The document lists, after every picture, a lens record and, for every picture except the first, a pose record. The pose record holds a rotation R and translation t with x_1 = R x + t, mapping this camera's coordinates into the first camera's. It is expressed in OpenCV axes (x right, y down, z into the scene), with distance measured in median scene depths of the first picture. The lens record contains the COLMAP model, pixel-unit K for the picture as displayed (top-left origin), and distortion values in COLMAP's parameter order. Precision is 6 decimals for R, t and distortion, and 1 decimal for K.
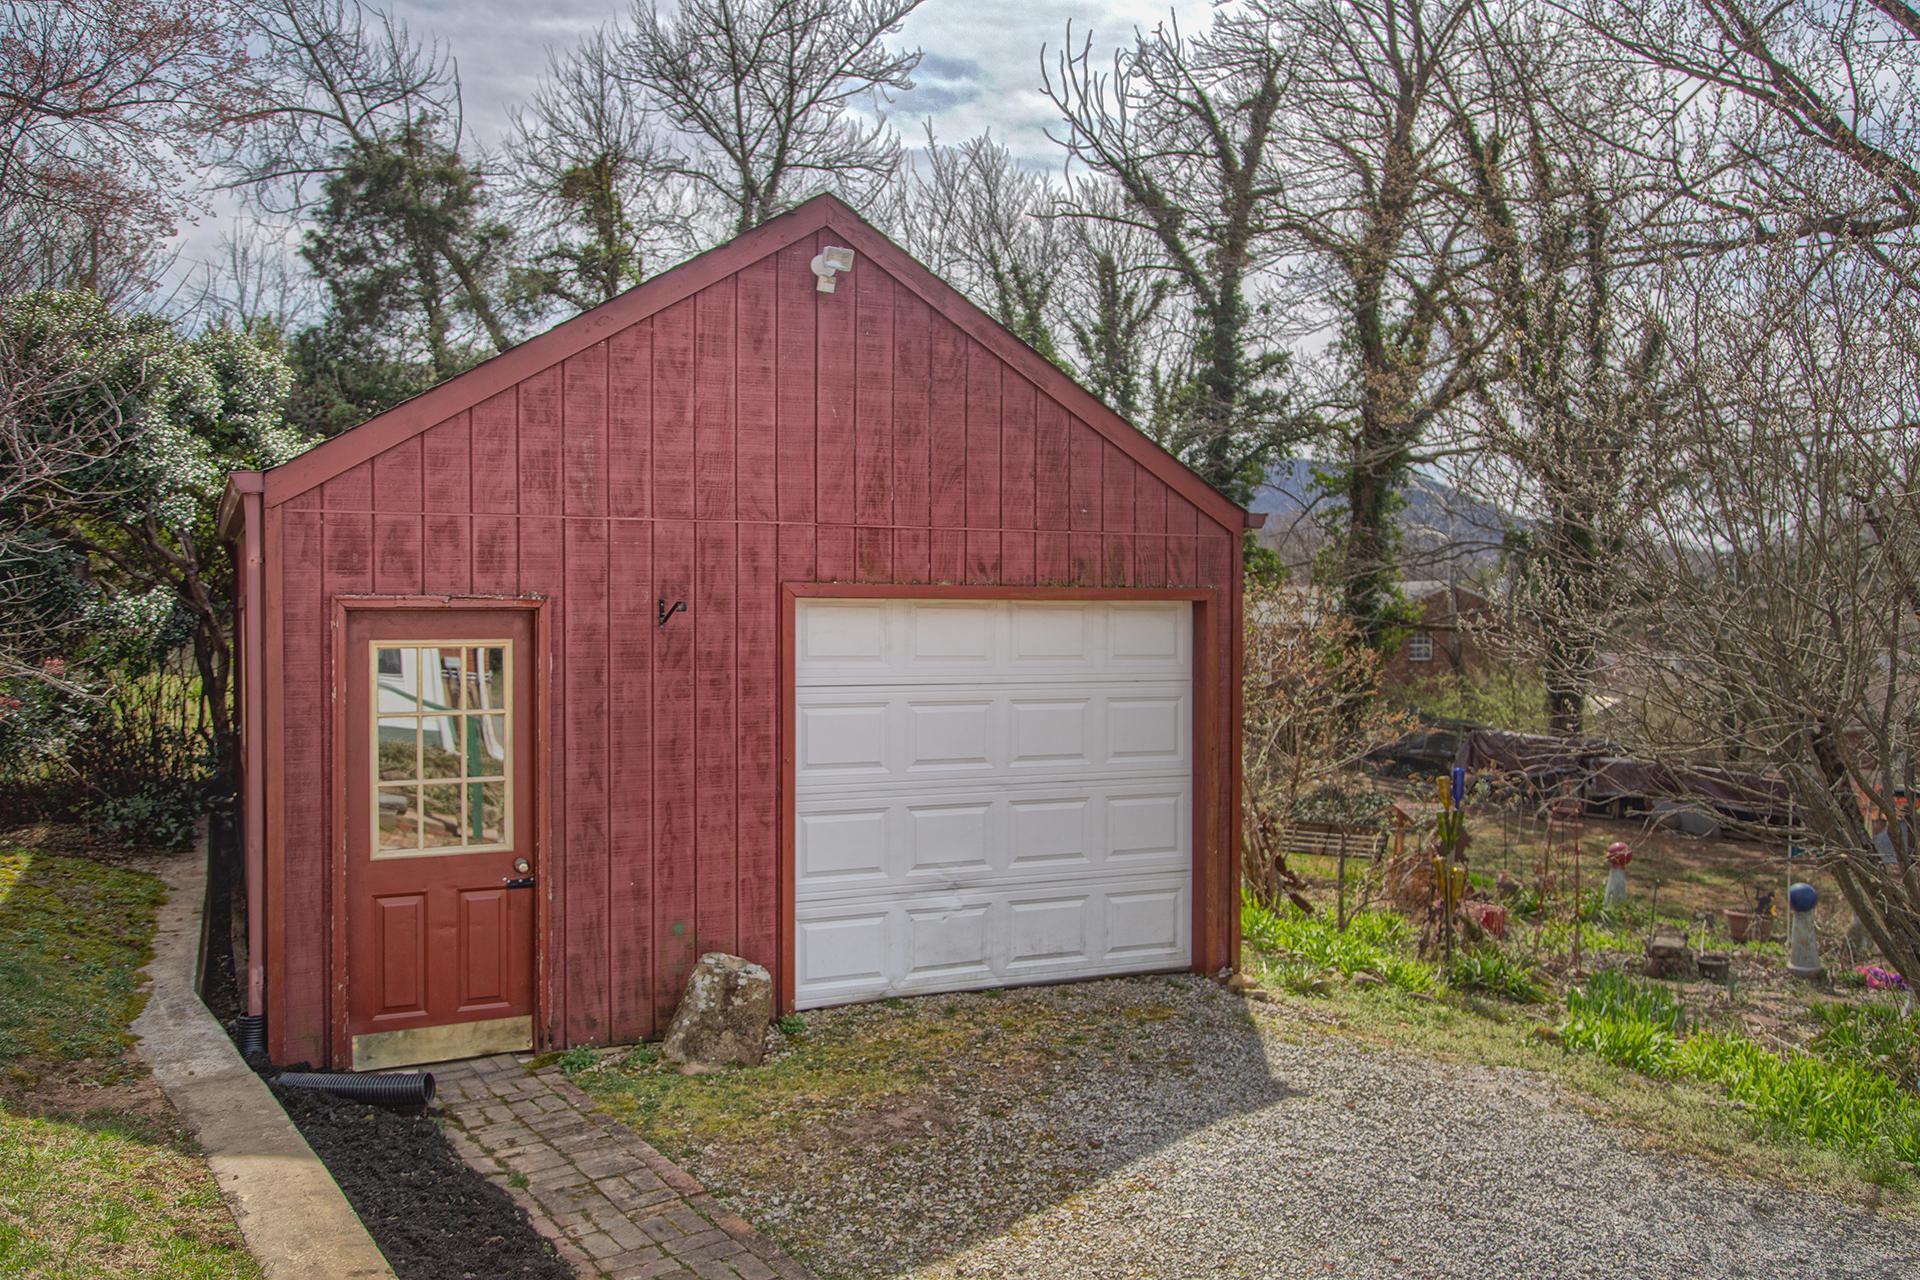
lens RADIAL K [[1535.5, 0, 960.0], [0, 1535.5, 640.0], [0, 0, 1]] dist [0.001003, -0.001349]
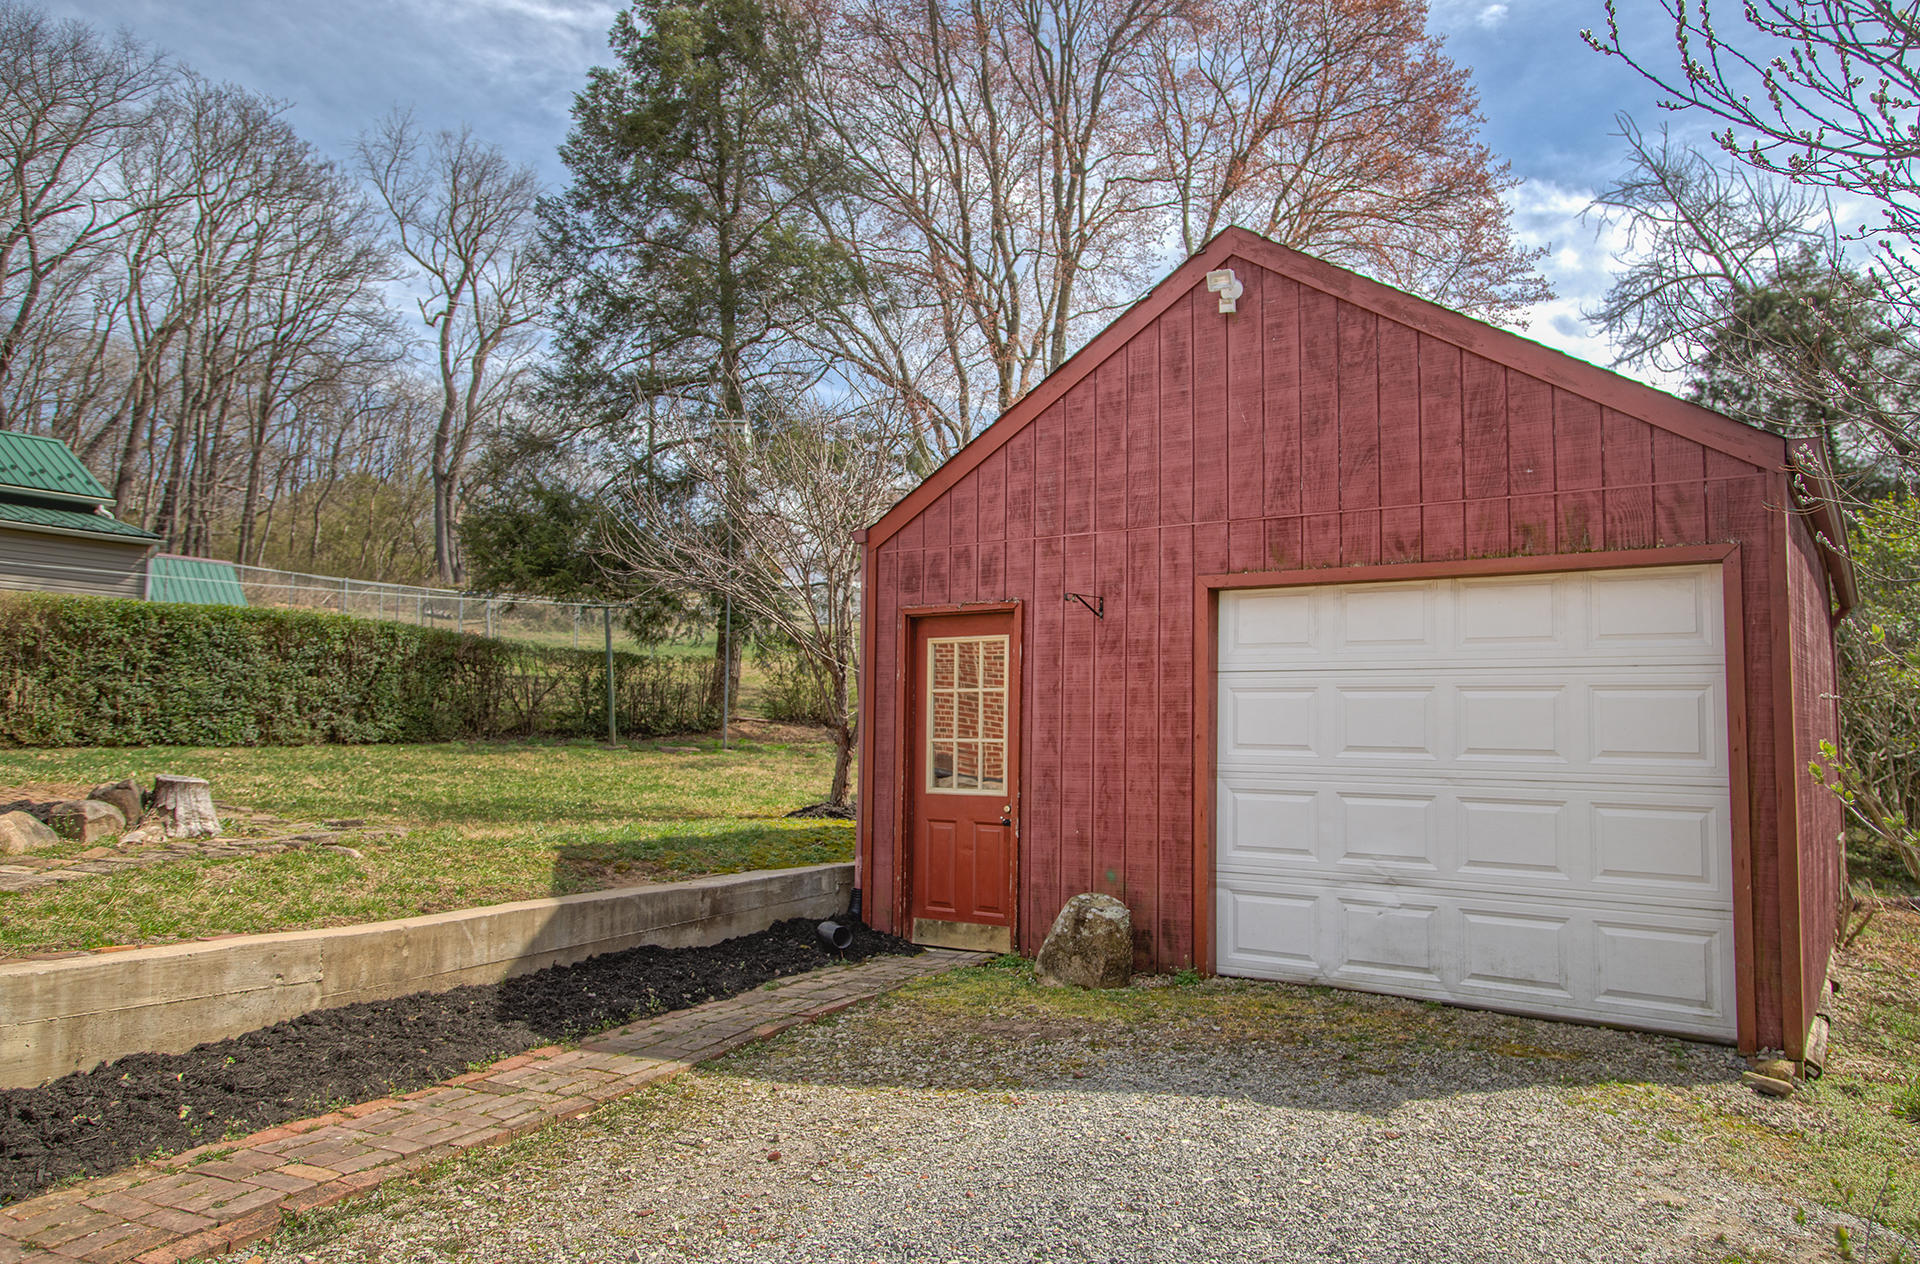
lens RADIAL K [[1314.5, 0, 960.0], [0, 1314.5, 632.0], [0, 0, 1]] dist [-0.006035, -0.001646]
pose [[0.490454, -0.066669, -0.868913, 0.605376], [-0.029445, 0.995232, -0.092981, 0.093481], [0.870969, 0.071188, 0.486153, 0.374512]]
